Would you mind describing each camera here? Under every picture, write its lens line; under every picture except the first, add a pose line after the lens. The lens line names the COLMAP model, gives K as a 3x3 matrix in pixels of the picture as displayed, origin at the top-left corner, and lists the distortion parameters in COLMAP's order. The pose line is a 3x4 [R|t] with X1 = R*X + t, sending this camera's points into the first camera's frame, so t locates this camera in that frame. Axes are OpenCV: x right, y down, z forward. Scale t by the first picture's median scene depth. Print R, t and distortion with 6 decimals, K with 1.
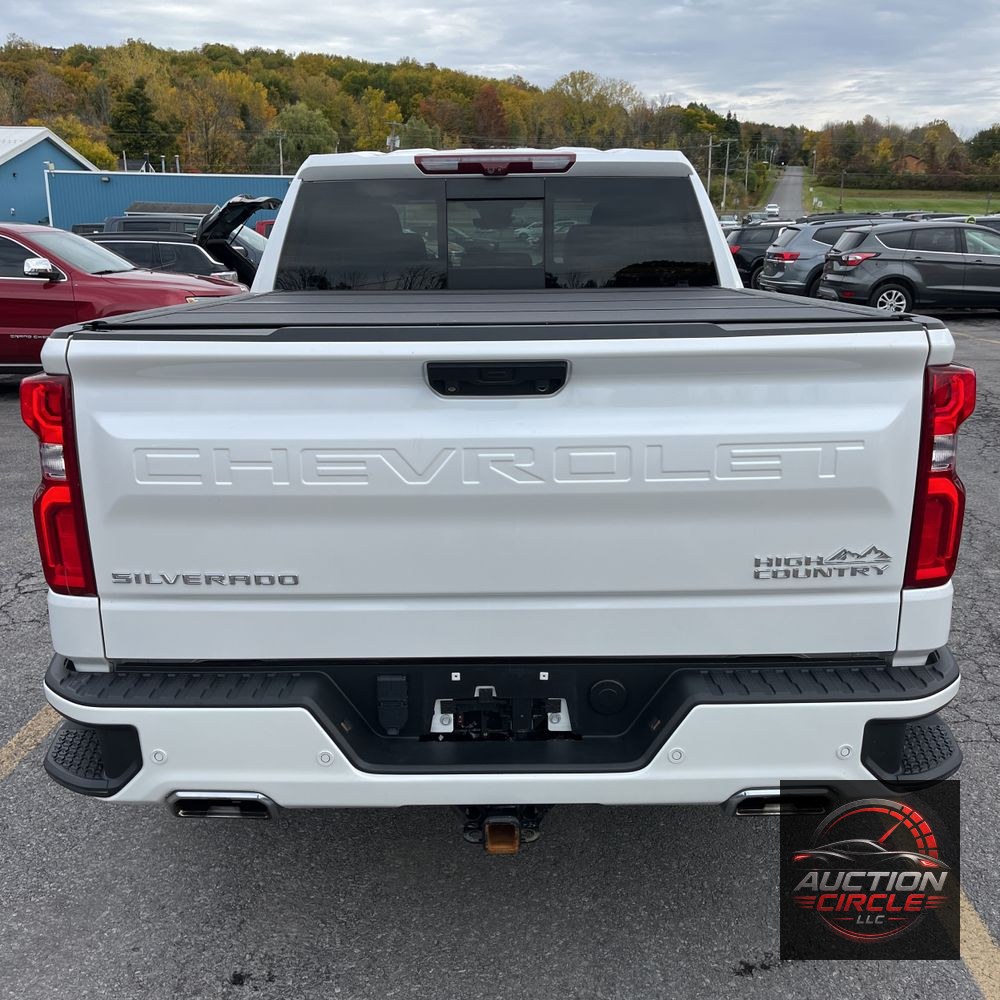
lens RADIAL K [[1006.7, 0, 493.5], [0, 1006.7, 500.4], [0, 0, 1]] dist [0.032537, -0.021750]
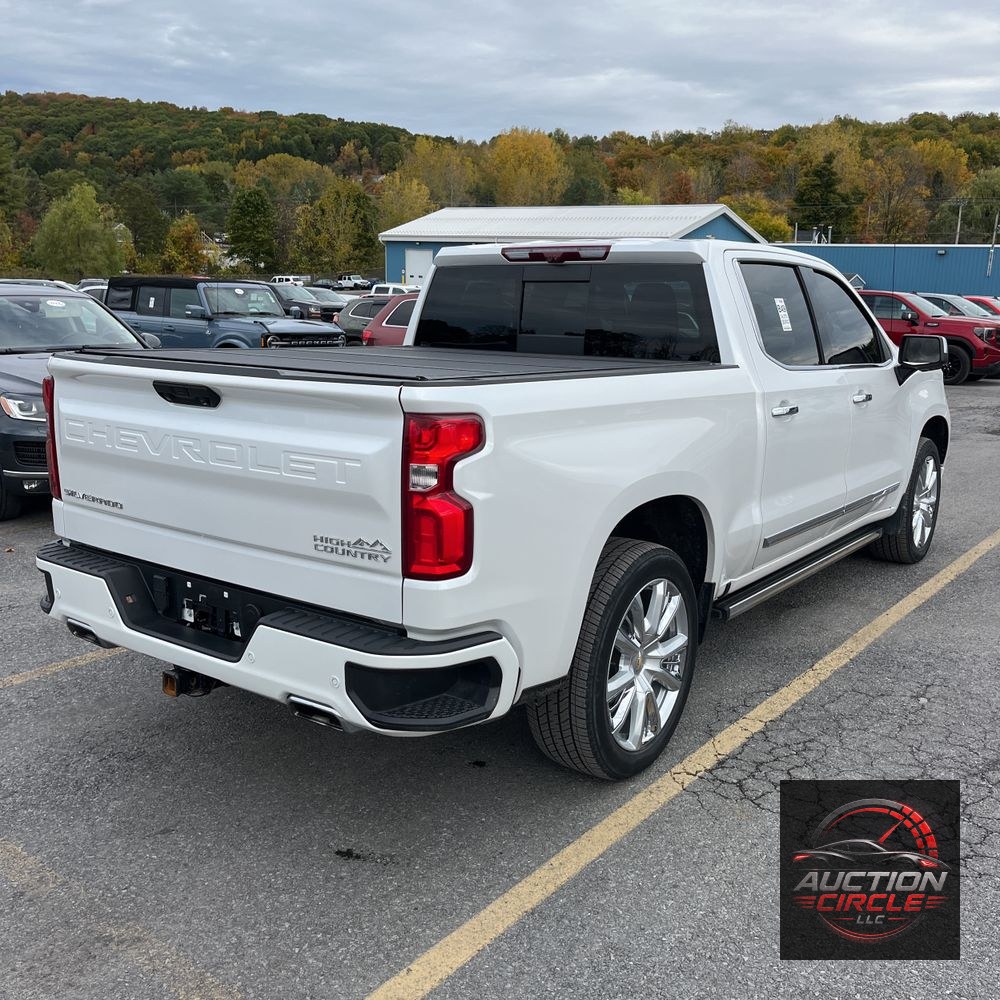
lens RADIAL K [[1006.7, 0, 493.5], [0, 1006.7, 500.4], [0, 0, 1]] dist [0.032537, -0.021750]
pose [[0.810614, 0.136527, -0.569443, 0.137115], [-0.172393, 0.984985, -0.009250, -0.002342], [0.559630, 0.105666, 0.821979, -0.004657]]
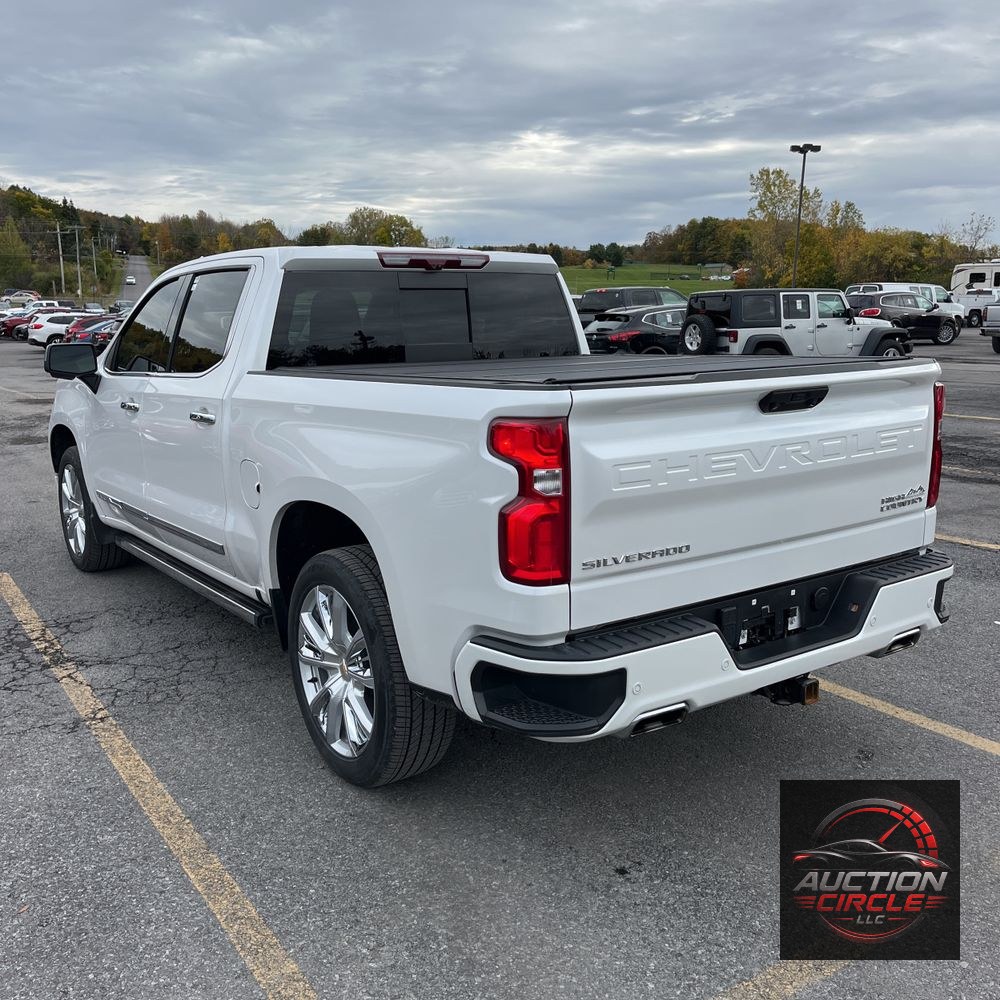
lens RADIAL K [[1008.4, 0, 500.7], [0, 1008.4, 511.7], [0, 0, 1]] dist [0.033838, -0.042956]
pose [[0.818400, -0.112796, 0.563470, -0.132459], [0.153143, 0.987896, -0.024670, 0.002377], [-0.553867, 0.106481, 0.825768, -0.005905]]
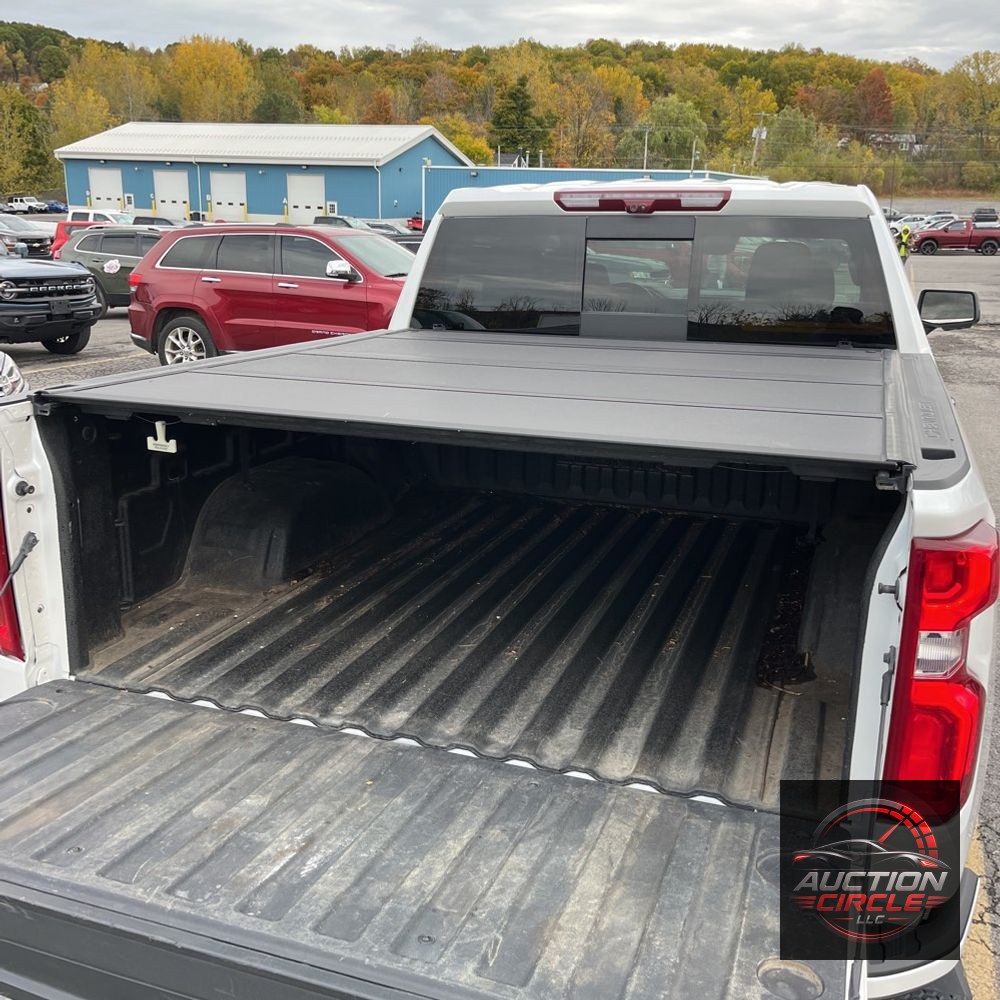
lens RADIAL K [[1006.7, 0, 493.5], [0, 1006.7, 500.4], [0, 0, 1]] dist [0.032537, -0.021750]
pose [[0.942202, 0.103999, -0.318495, 0.038742], [-0.101668, 0.994529, 0.023980, -0.015136], [0.319246, 0.009787, 0.947621, 0.021461]]
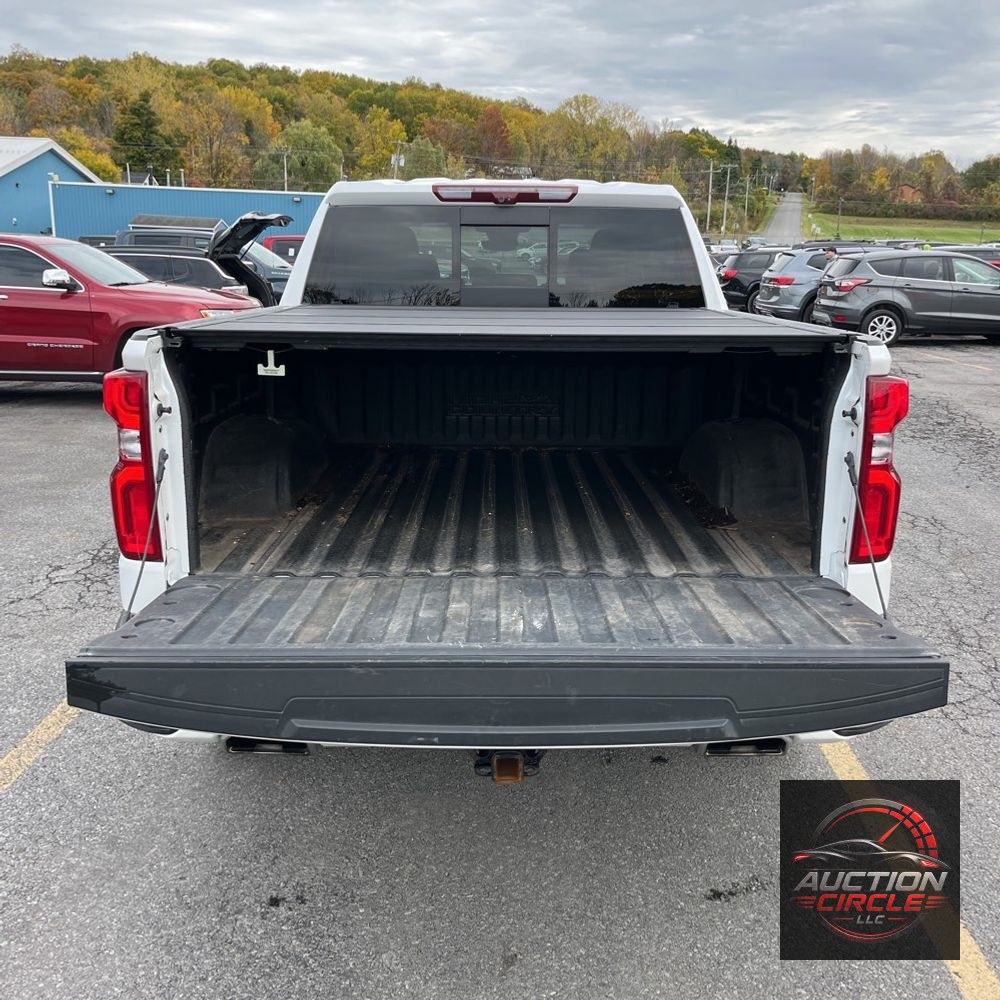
lens RADIAL K [[1006.0, 0, 513.2], [0, 1006.0, 499.5], [0, 0, 1]] dist [0.033734, -0.016905]
pose [[0.999685, 0.014234, 0.020667, -0.001502], [-0.013843, 0.999725, -0.018922, 0.004408], [-0.020931, 0.018630, 0.999607, -0.019474]]
